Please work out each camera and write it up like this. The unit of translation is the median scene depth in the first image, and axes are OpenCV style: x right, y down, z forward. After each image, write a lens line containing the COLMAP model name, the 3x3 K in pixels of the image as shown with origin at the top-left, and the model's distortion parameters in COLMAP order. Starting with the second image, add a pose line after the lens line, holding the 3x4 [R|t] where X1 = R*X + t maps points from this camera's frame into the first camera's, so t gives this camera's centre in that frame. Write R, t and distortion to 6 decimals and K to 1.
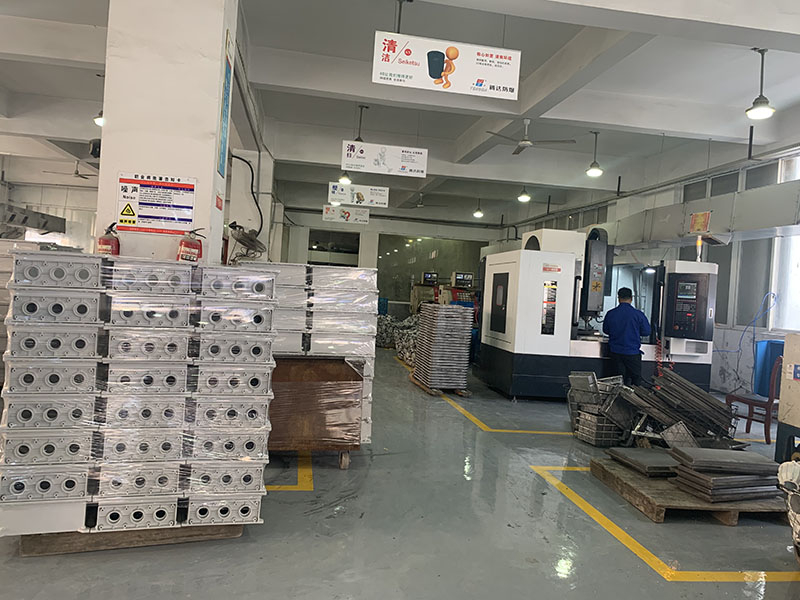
lens RADIAL K [[620.4, 0, 400.0], [0, 620.4, 300.0], [0, 0, 1]] dist [-0.005314, -0.003883]
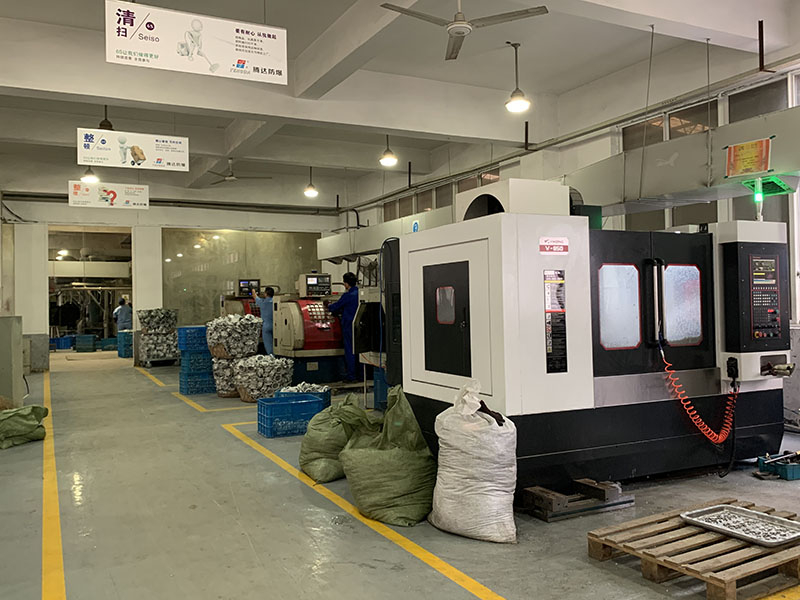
lens RADIAL K [[713.6, 0, 397.2], [0, 713.6, 313.5], [0, 0, 1]] dist [-0.007464, -0.002868]
pose [[0.947541, -0.088155, 0.307236, -0.064200], [0.088729, 0.995982, 0.012130, -0.011476], [-0.307071, 0.015767, 0.951556, 0.402658]]
